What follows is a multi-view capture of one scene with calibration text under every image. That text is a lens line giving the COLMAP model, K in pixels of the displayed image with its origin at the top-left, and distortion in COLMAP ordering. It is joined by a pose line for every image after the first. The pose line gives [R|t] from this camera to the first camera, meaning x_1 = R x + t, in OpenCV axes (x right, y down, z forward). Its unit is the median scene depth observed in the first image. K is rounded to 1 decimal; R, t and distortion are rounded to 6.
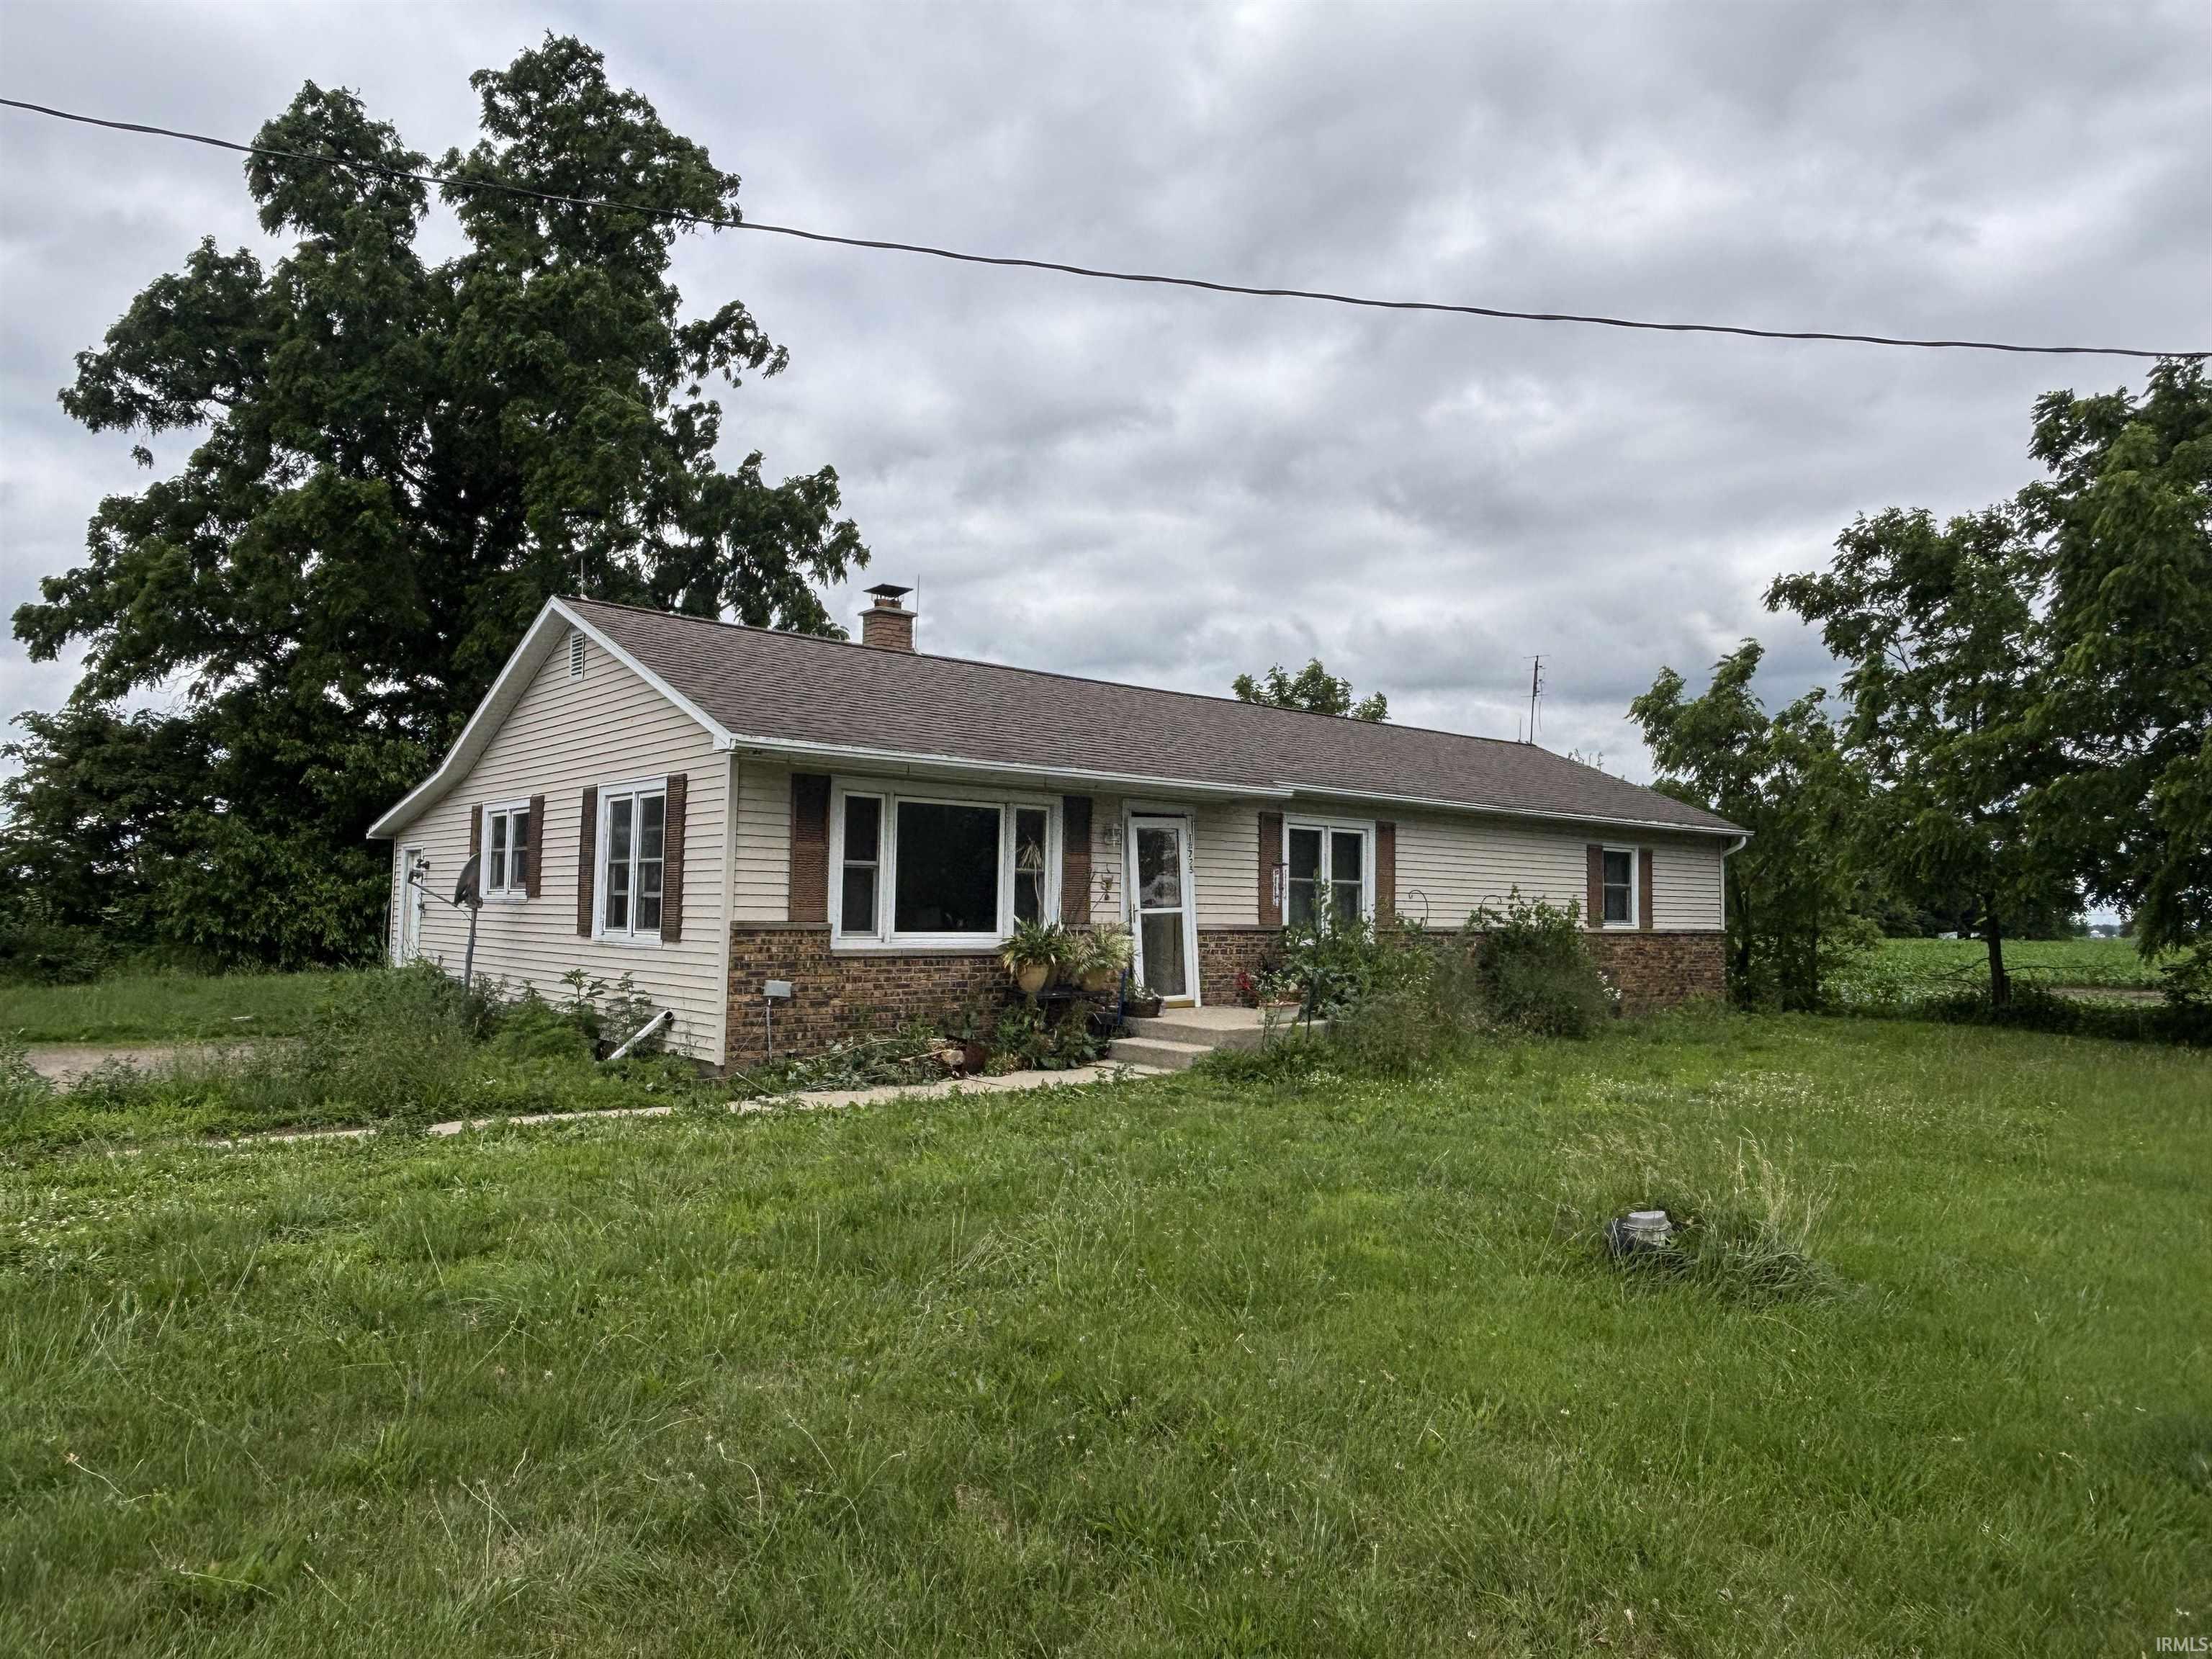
lens RADIAL K [[1453.2, 0, 1090.8], [0, 1453.2, 814.5], [0, 0, 1]] dist [0.001593, -0.002230]
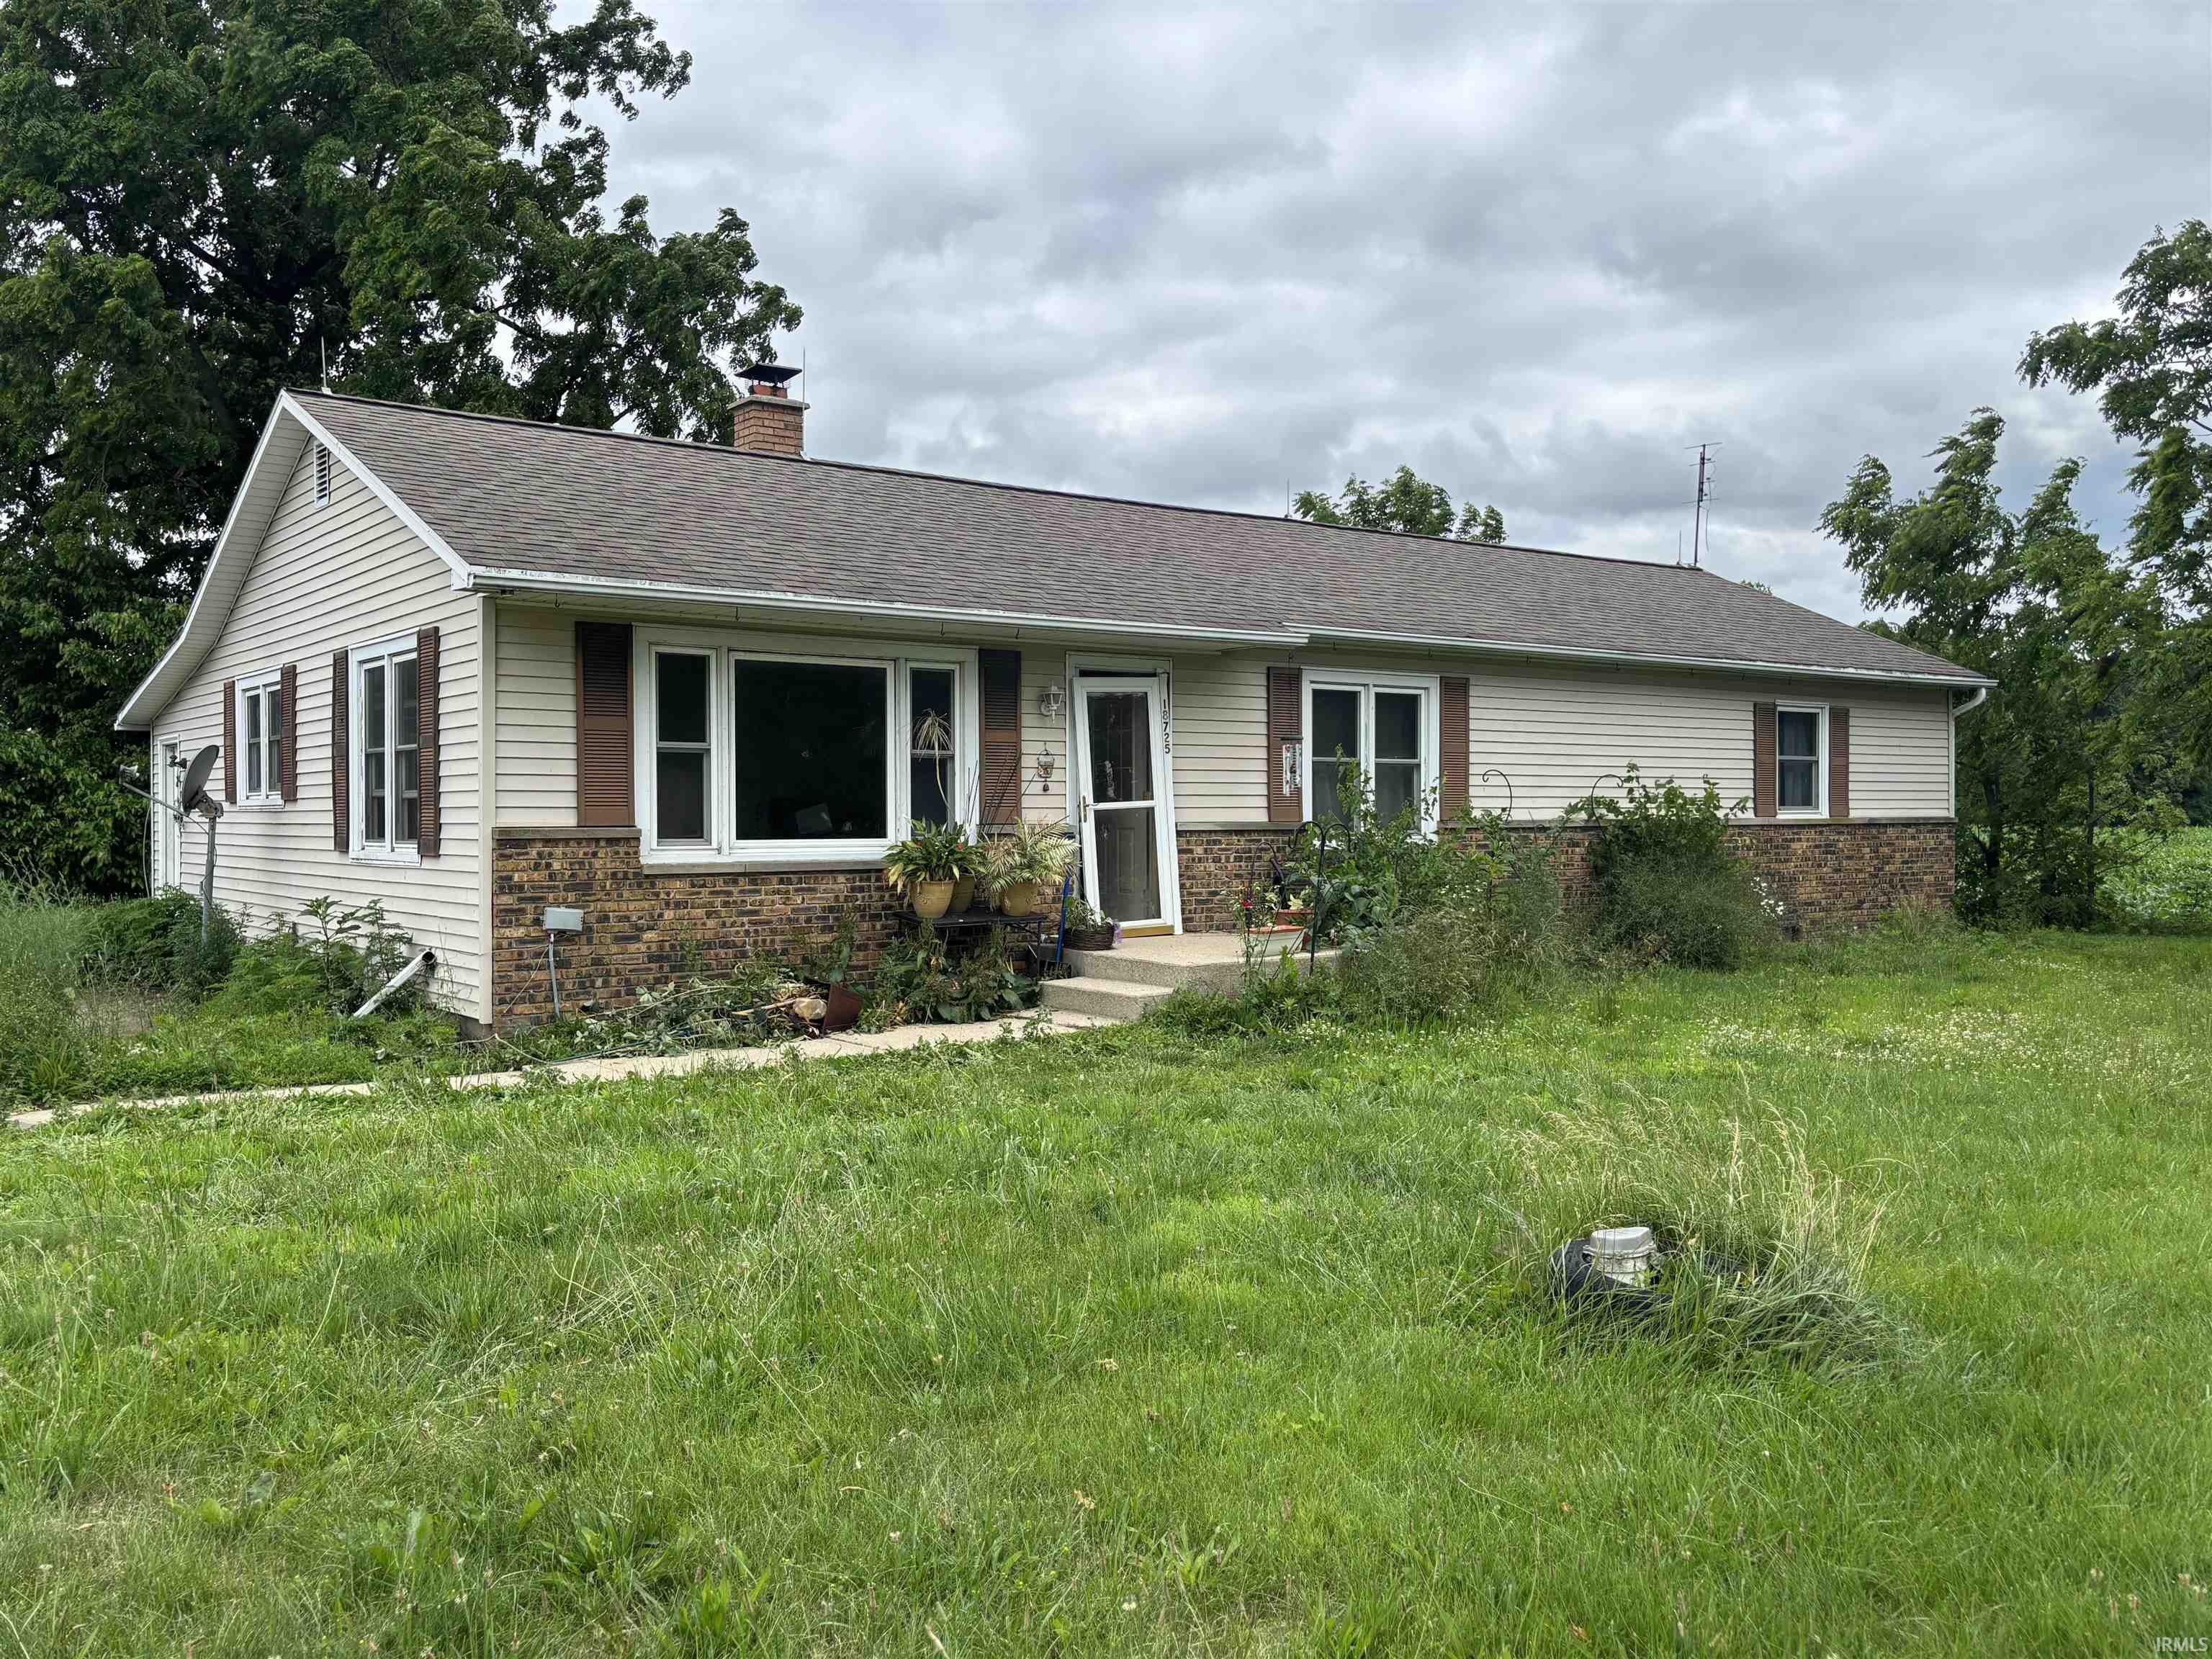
lens RADIAL K [[1863.1, 0, 1118.7], [0, 1863.1, 833.8], [0, 0, 1]] dist [0.007422, -0.038904]
pose [[0.998128, -0.017626, -0.058571, 0.090961], [0.022154, 0.996739, 0.077593, 0.007698], [0.057012, -0.078745, 0.995263, 0.061715]]
